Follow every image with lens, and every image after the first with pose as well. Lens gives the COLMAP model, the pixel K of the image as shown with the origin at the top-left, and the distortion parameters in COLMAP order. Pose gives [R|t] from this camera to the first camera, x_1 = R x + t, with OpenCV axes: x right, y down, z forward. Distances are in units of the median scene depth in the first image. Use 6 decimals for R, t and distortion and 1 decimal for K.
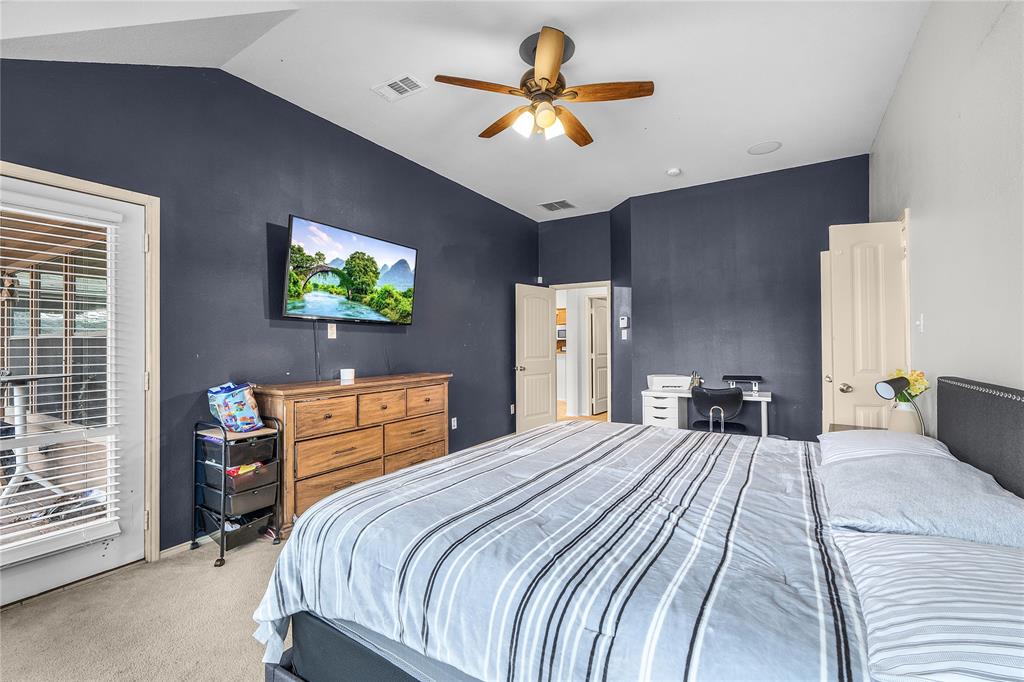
lens RADIAL K [[440.6, 0, 514.4], [0, 440.6, 347.1], [0, 0, 1]] dist [0.007958, -0.001417]
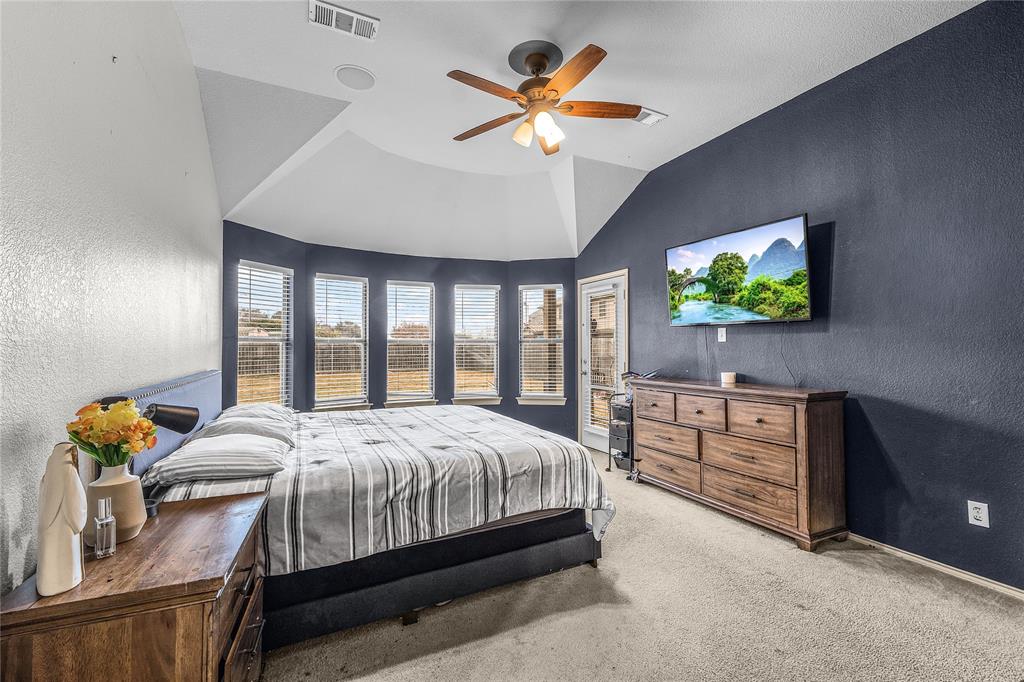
lens RADIAL K [[440.6, 0, 512.2], [0, 440.6, 334.0], [0, 0, 1]] dist [0.007958, -0.001417]
pose [[-0.508289, -0.026111, -0.860791, 0.719338], [-0.011316, 0.999656, -0.023641, -0.006681], [0.861112, -0.002275, -0.508410, 1.082291]]
